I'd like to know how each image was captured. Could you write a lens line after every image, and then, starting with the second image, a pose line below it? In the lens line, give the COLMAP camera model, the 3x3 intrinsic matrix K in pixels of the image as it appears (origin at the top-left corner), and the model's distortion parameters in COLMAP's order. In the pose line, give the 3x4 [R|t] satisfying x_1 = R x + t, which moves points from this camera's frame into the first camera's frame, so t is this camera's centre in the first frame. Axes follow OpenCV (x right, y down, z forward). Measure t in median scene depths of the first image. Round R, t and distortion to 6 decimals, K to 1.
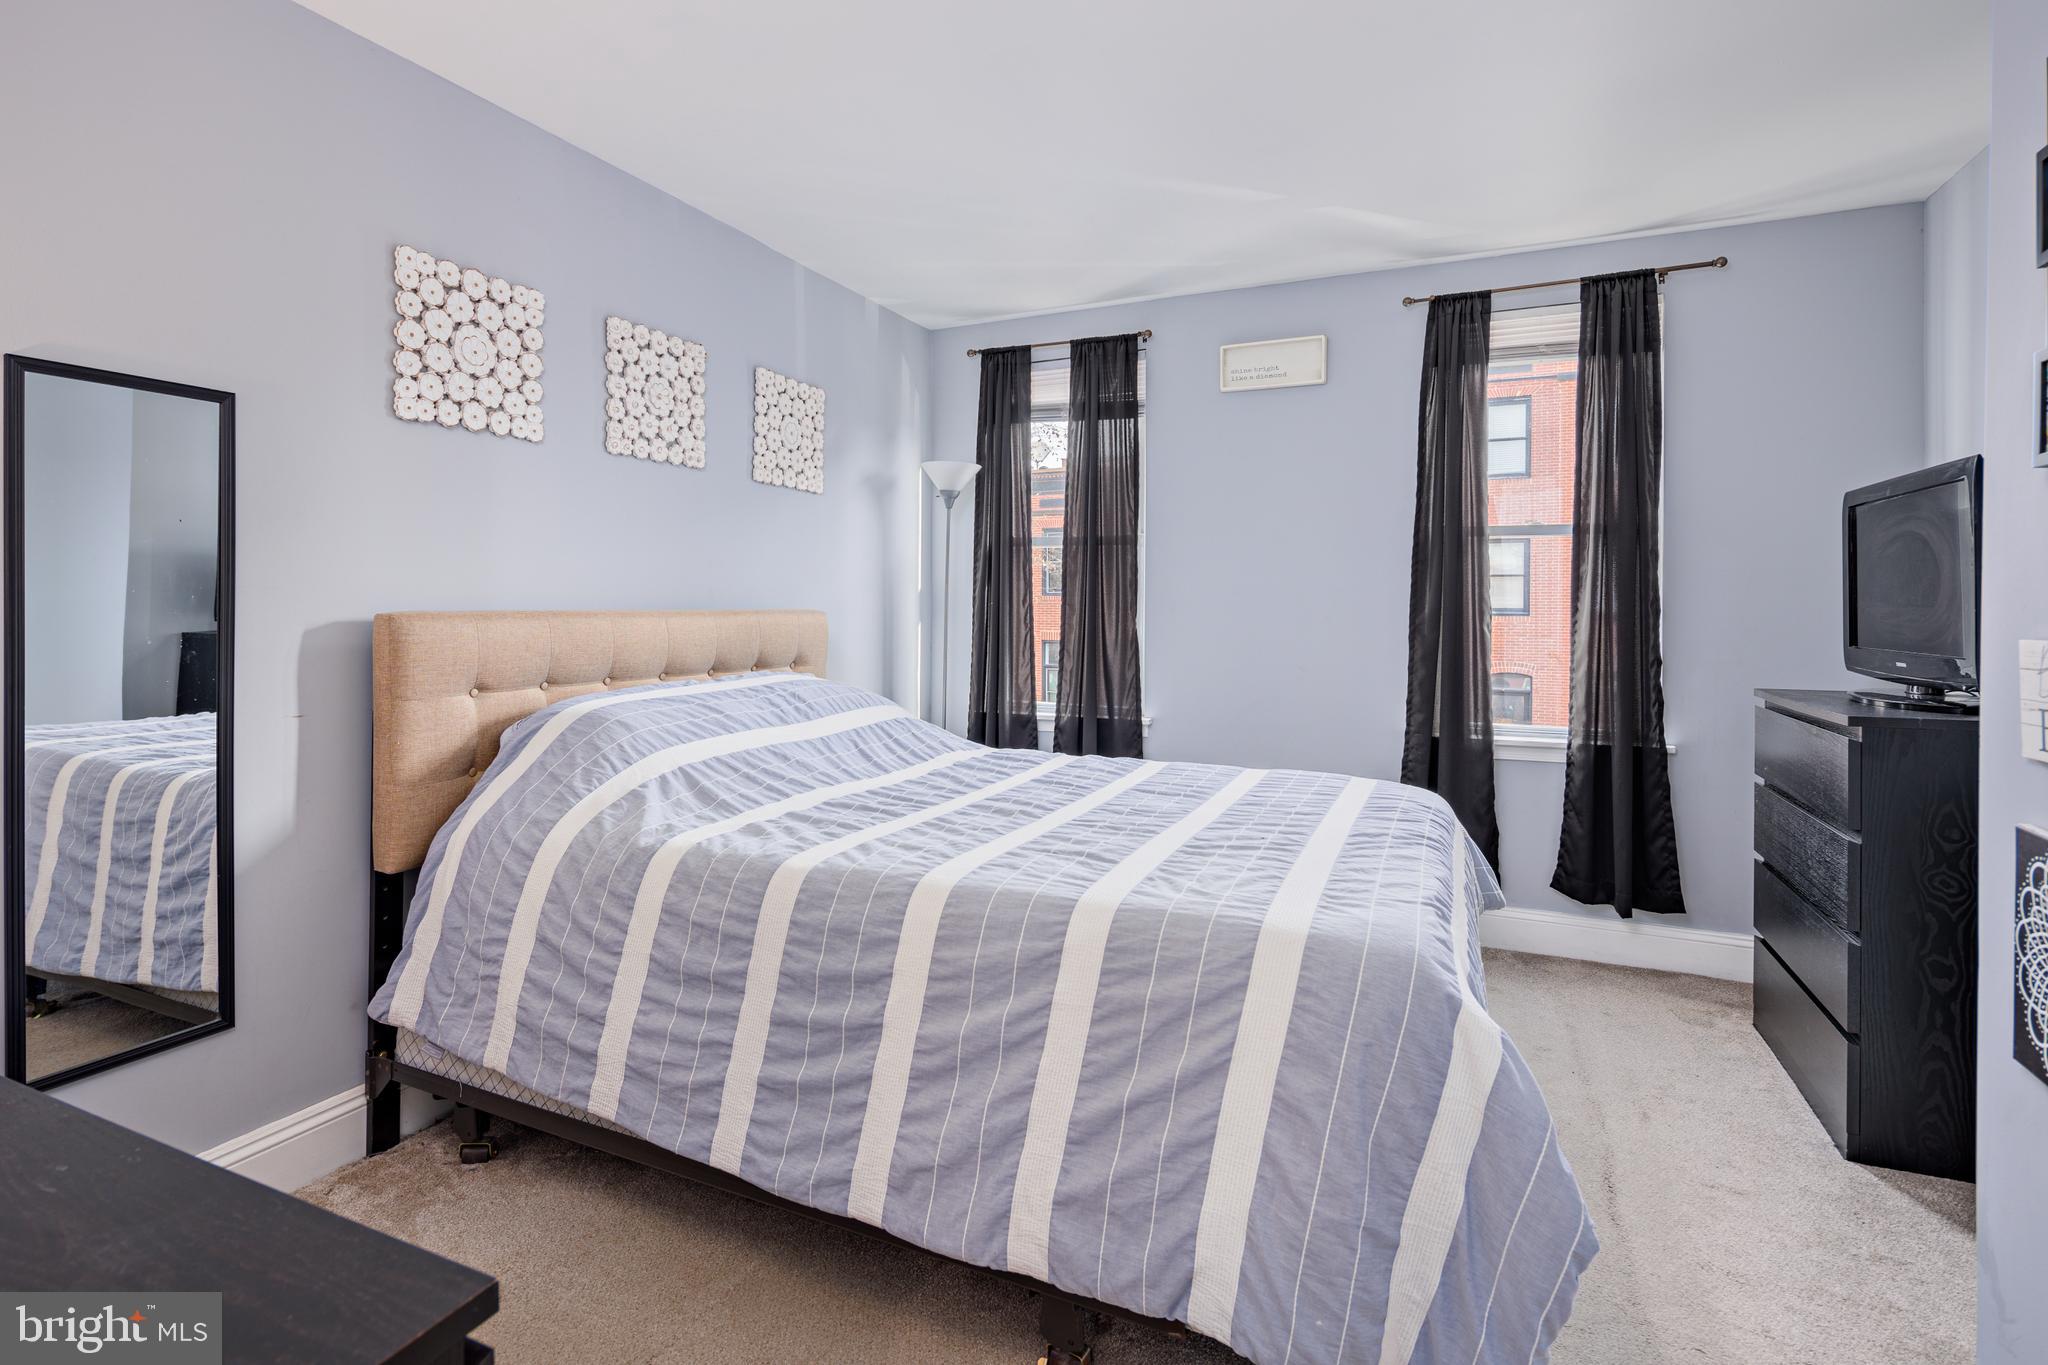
lens RADIAL K [[995.8, 0, 1012.2], [0, 995.8, 596.7], [0, 0, 1]] dist [-0.000854, -0.000467]
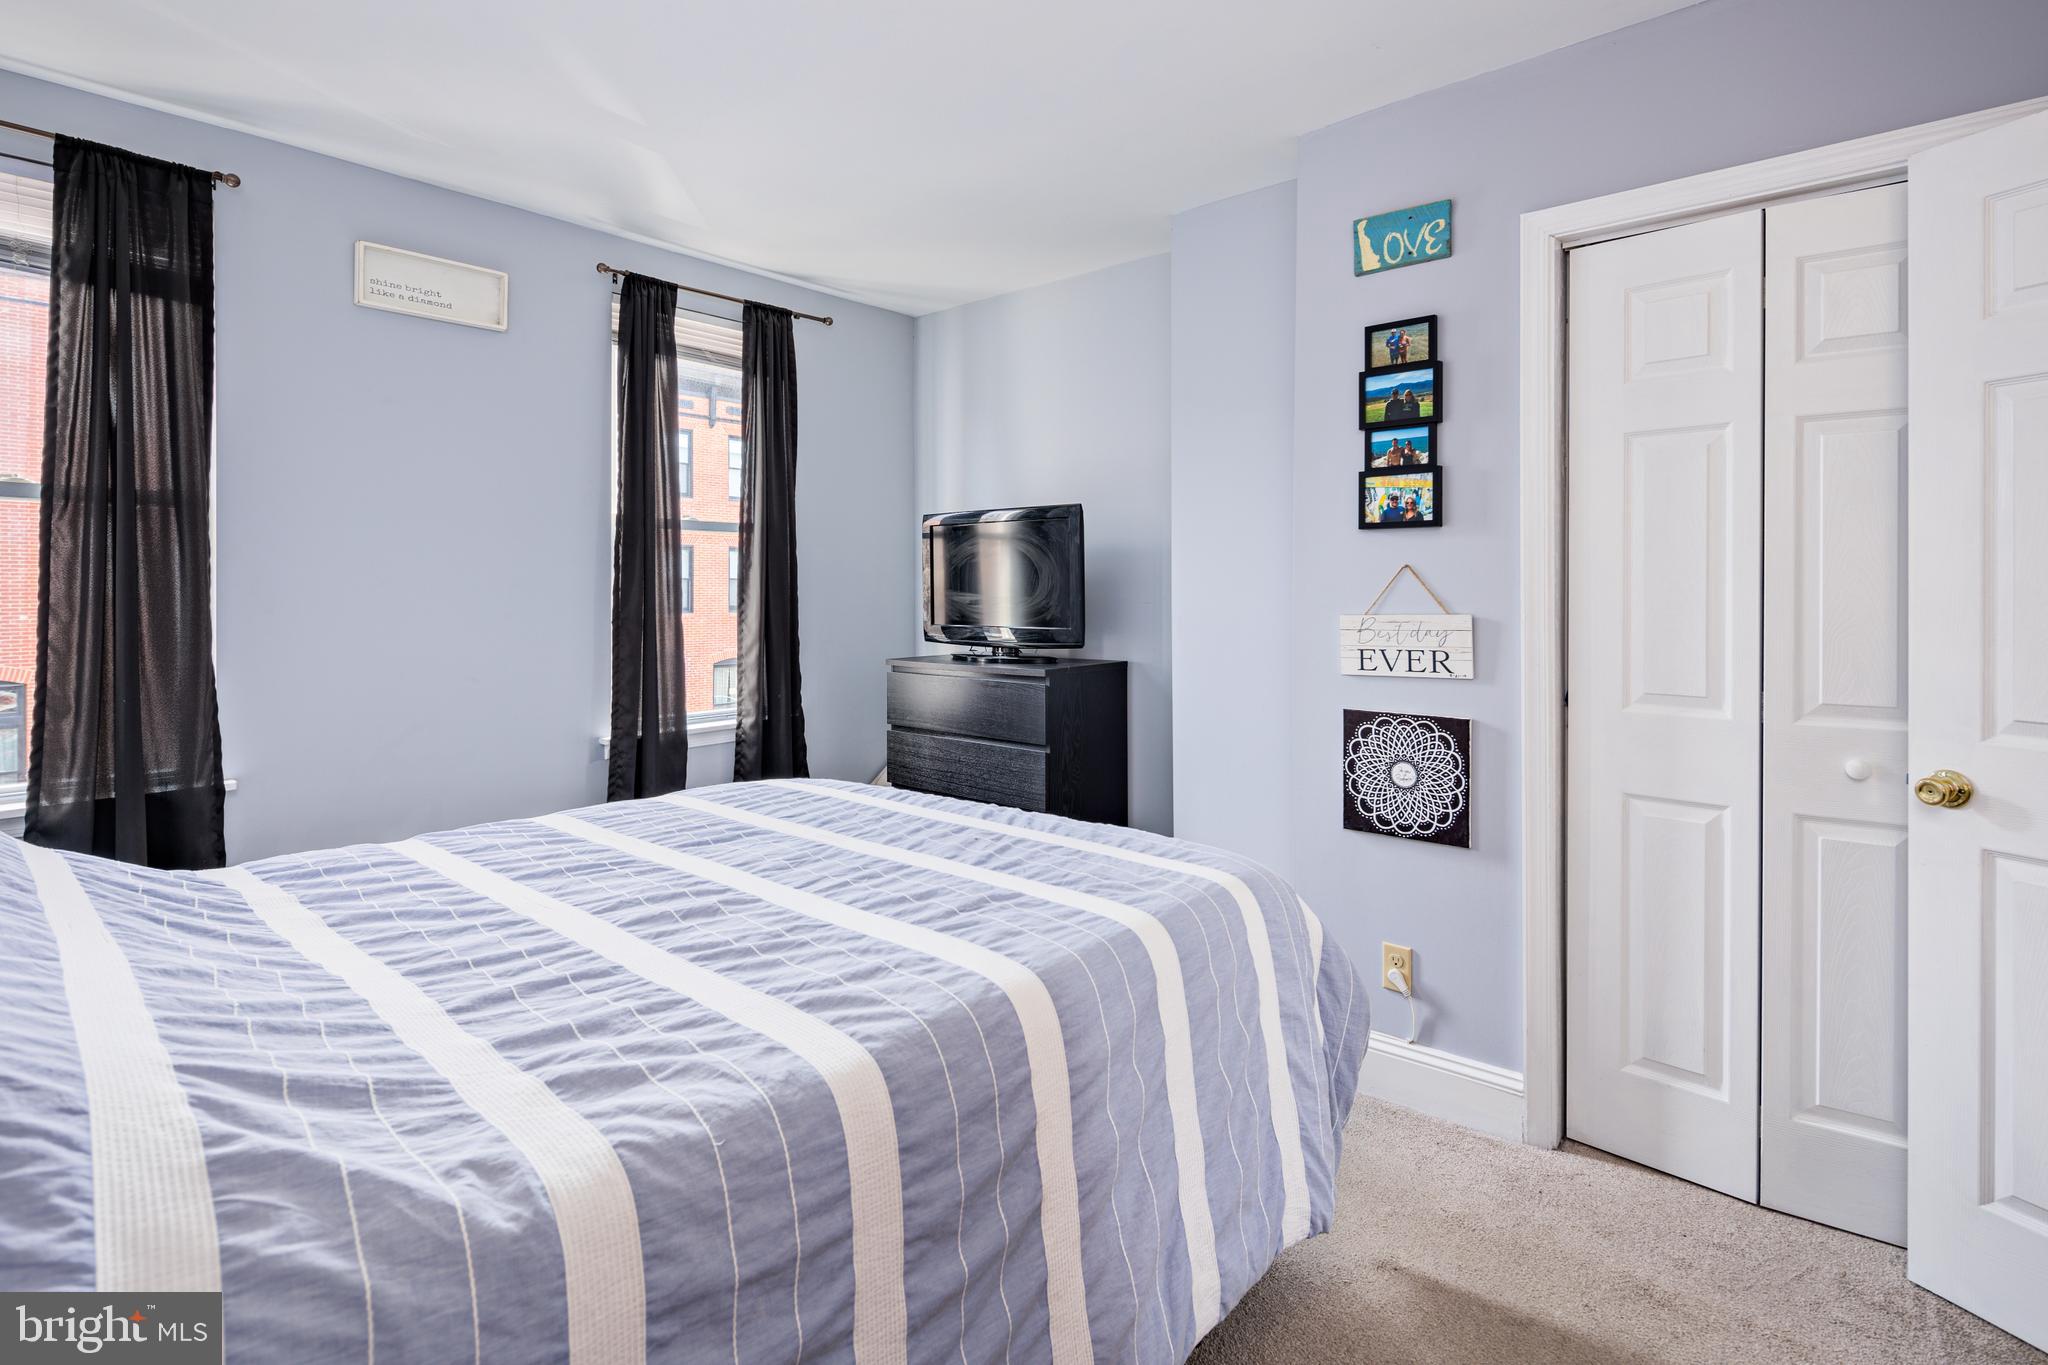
lens RADIAL K [[995.8, 0, 1012.2], [0, 995.8, 596.7], [0, 0, 1]] dist [-0.000854, -0.000467]
pose [[0.286473, -0.011558, 0.958019, -0.411551], [-0.002056, 0.999918, 0.012678, -0.006794], [-0.958086, -0.005602, 0.286426, 0.409040]]
